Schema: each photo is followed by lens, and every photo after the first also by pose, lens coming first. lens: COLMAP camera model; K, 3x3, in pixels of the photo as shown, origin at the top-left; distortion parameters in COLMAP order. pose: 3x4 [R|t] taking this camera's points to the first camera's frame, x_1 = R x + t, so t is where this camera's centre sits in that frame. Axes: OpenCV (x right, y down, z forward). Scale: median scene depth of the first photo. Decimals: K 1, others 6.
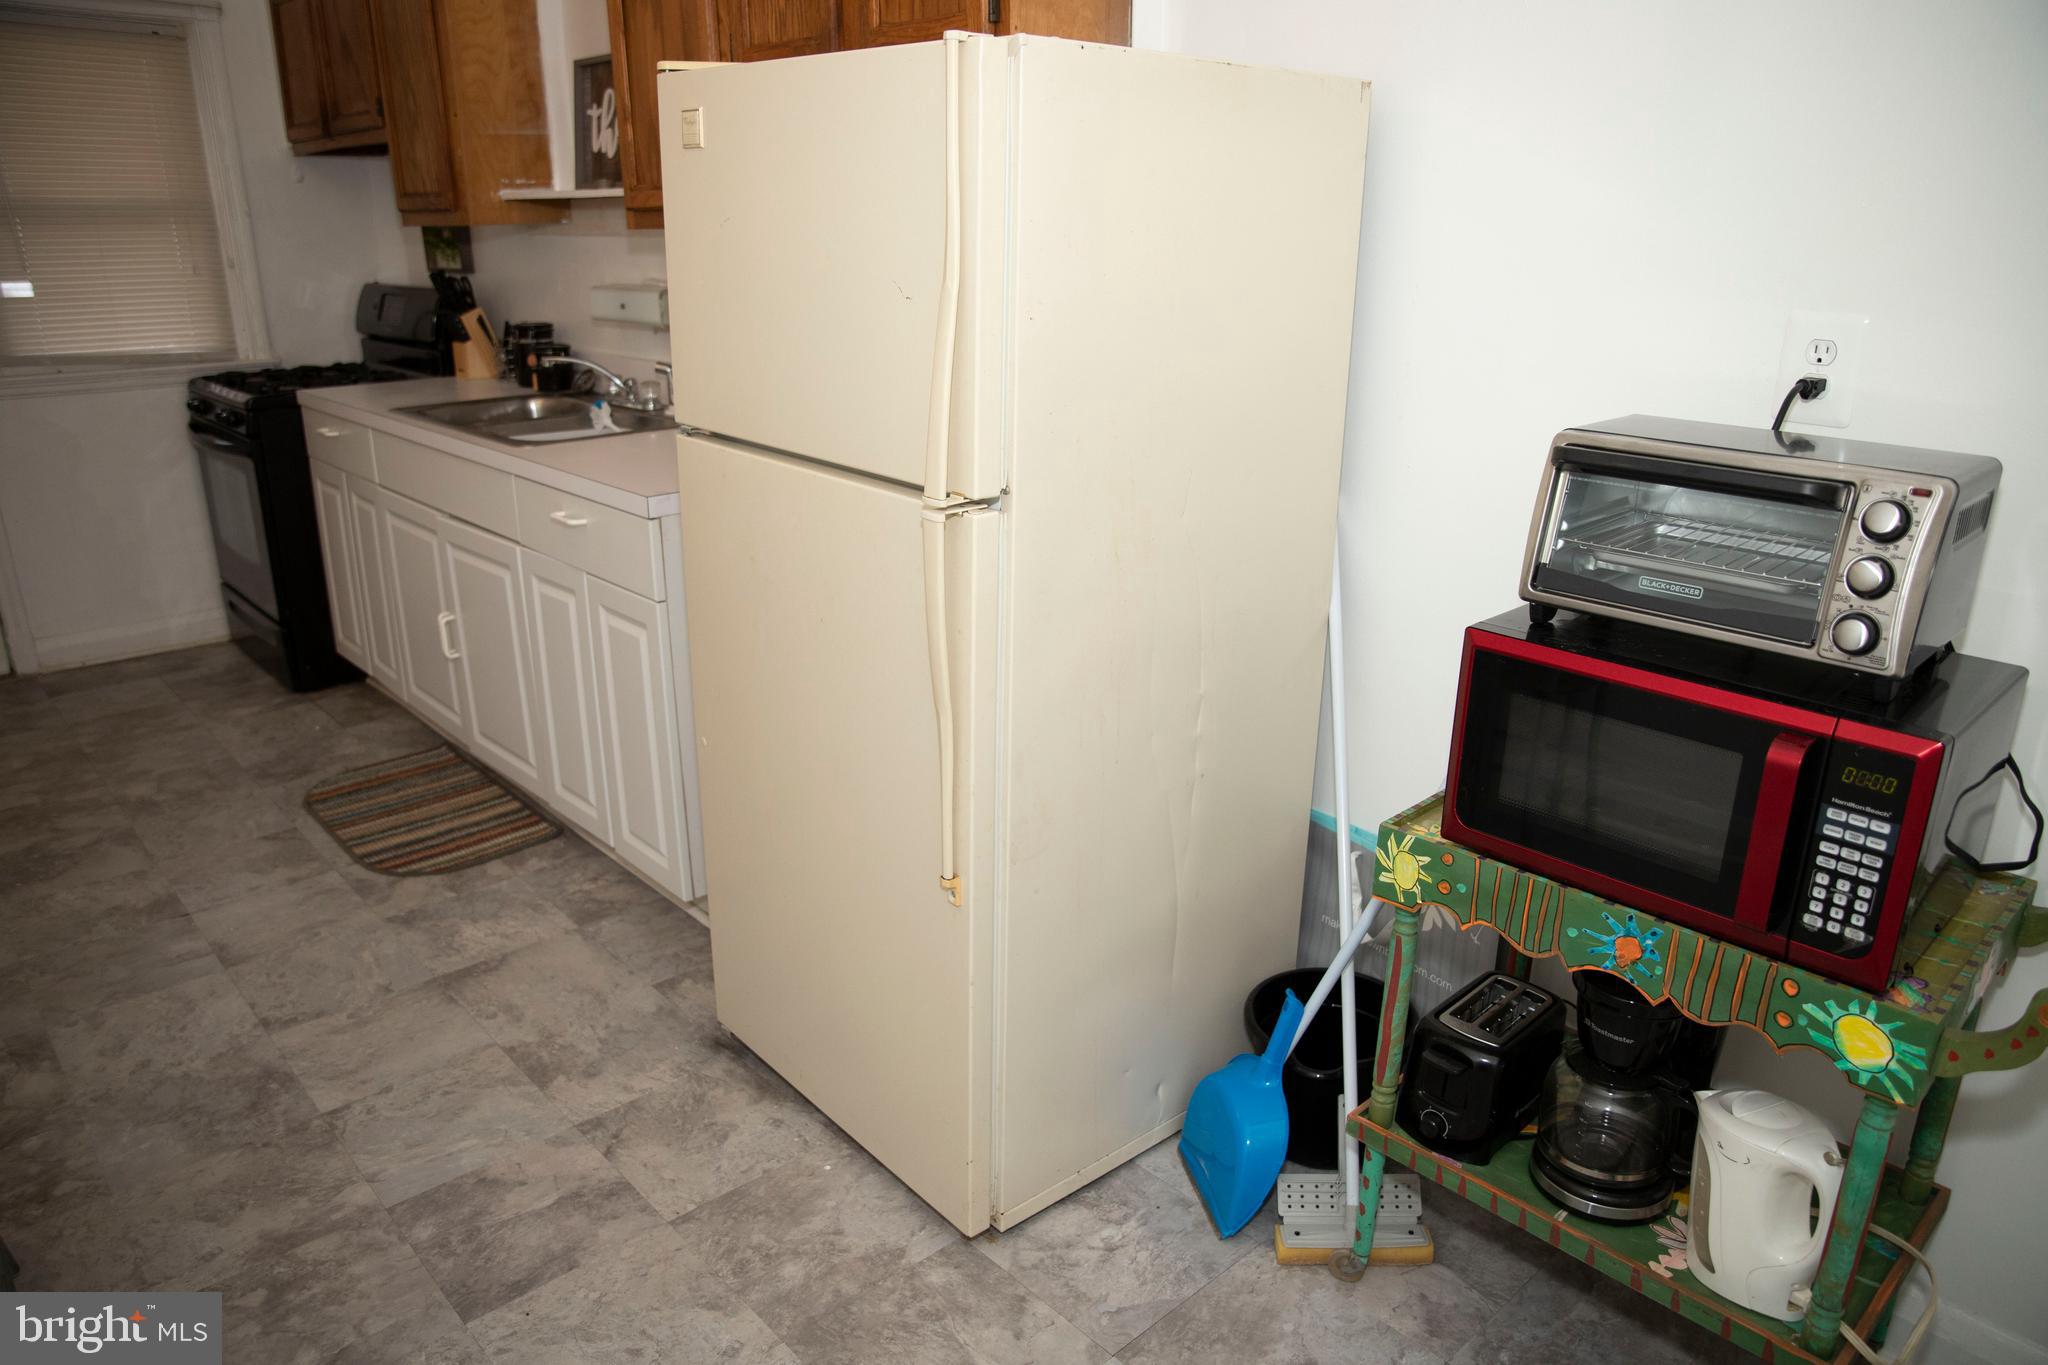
lens RADIAL K [[1396.1, 0, 1024.0], [0, 1396.1, 682.5], [0, 0, 1]] dist [-0.113545, 0.081872]
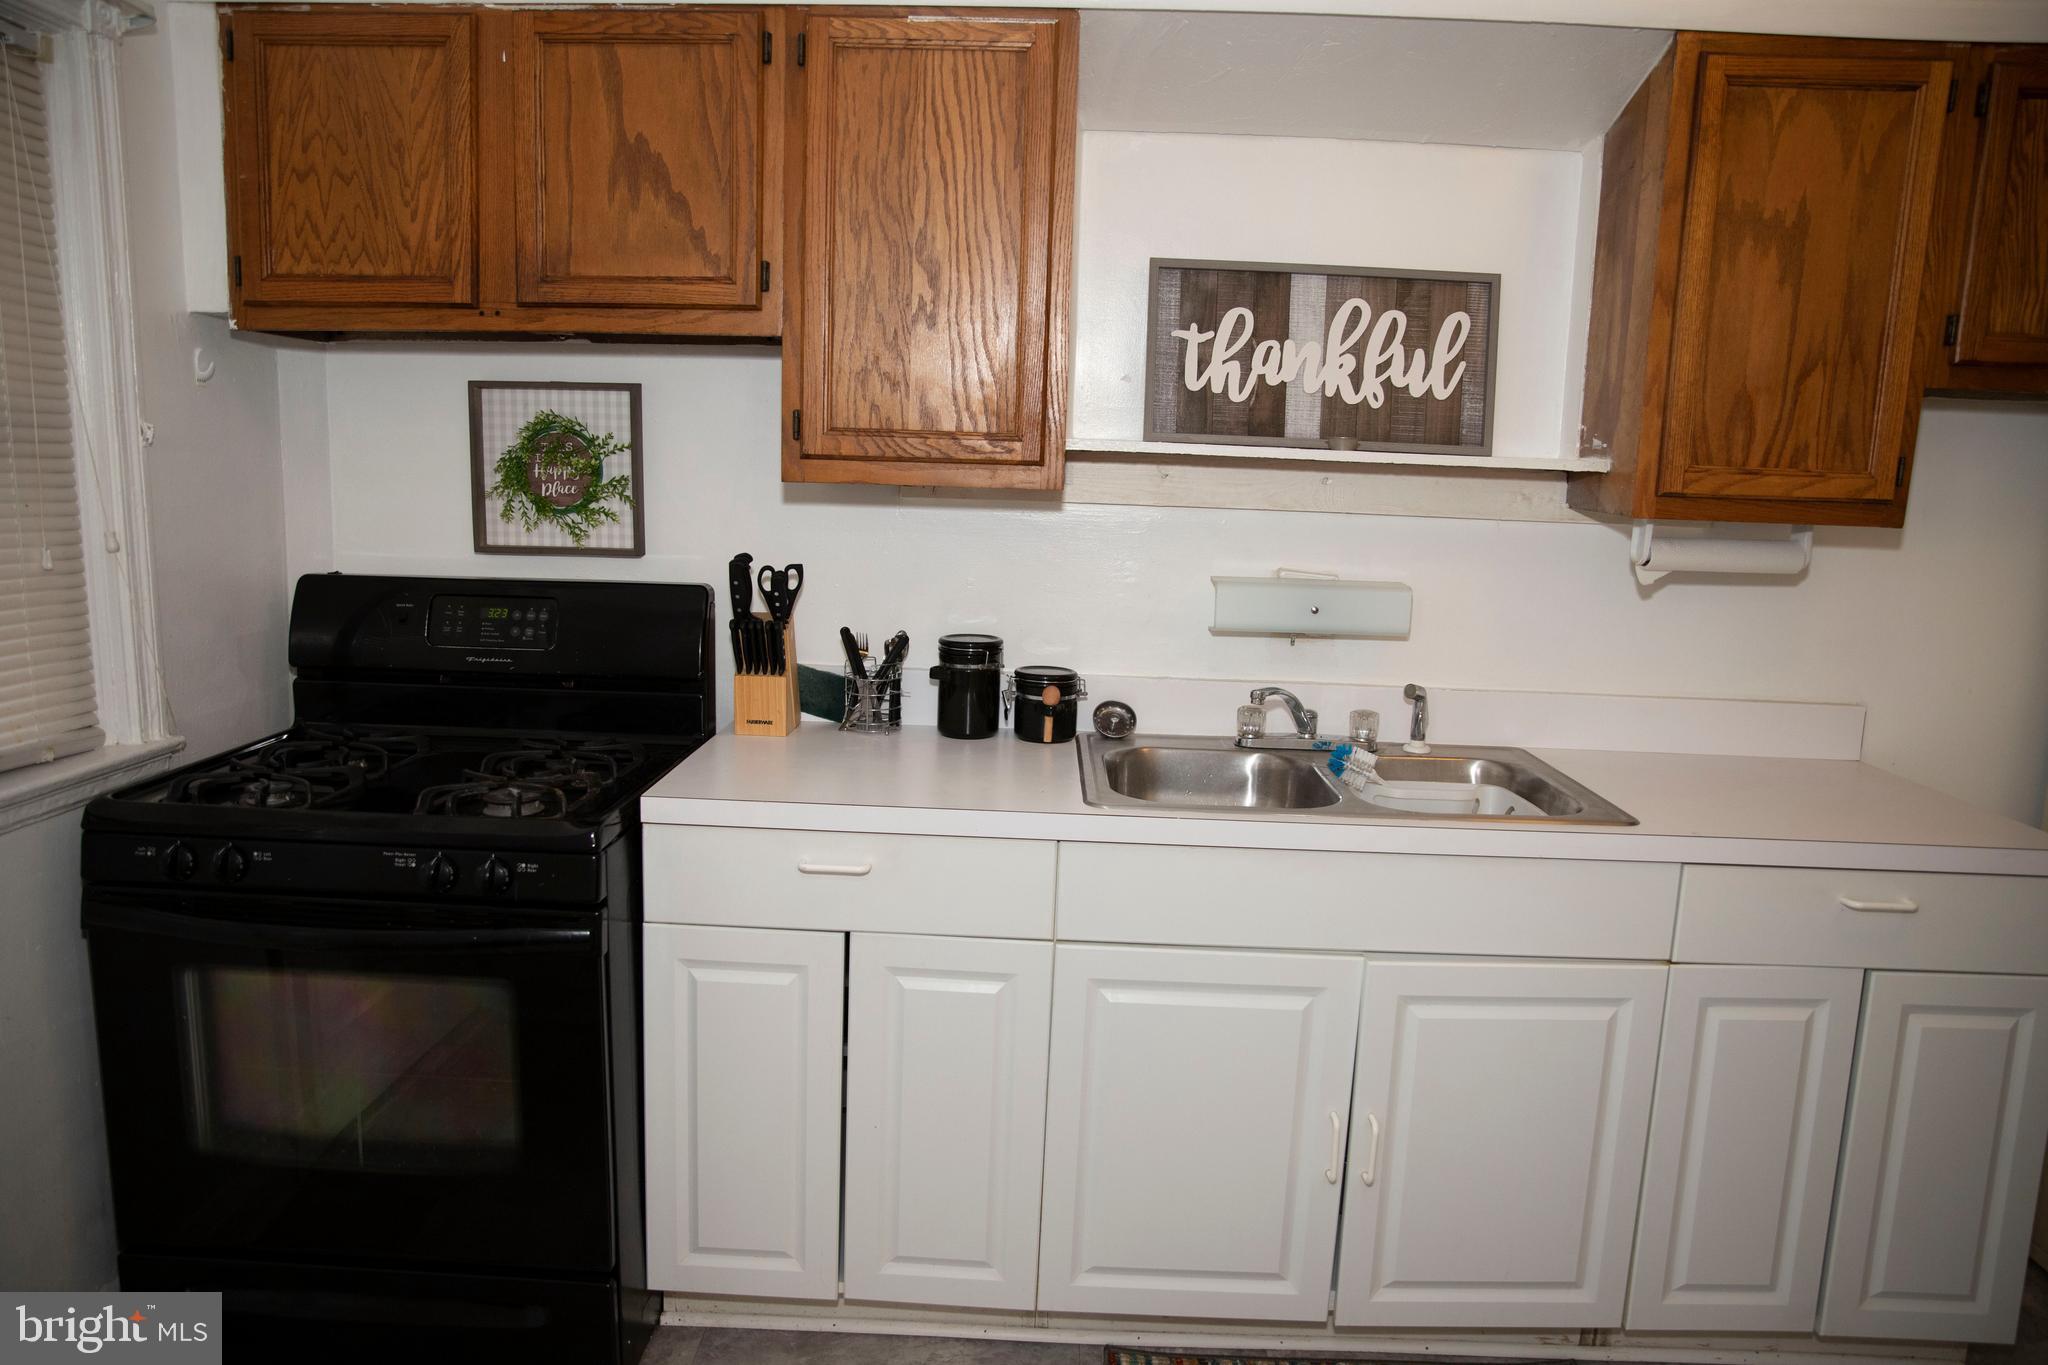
lens RADIAL K [[1396.1, 0, 1024.0], [0, 1396.1, 682.5], [0, 0, 1]] dist [-0.113545, 0.081872]
pose [[0.692162, -0.094056, 0.715587, -1.347974], [0.203386, 0.976710, -0.068351, -0.324591], [-0.692493, 0.192850, 0.695171, 0.907805]]
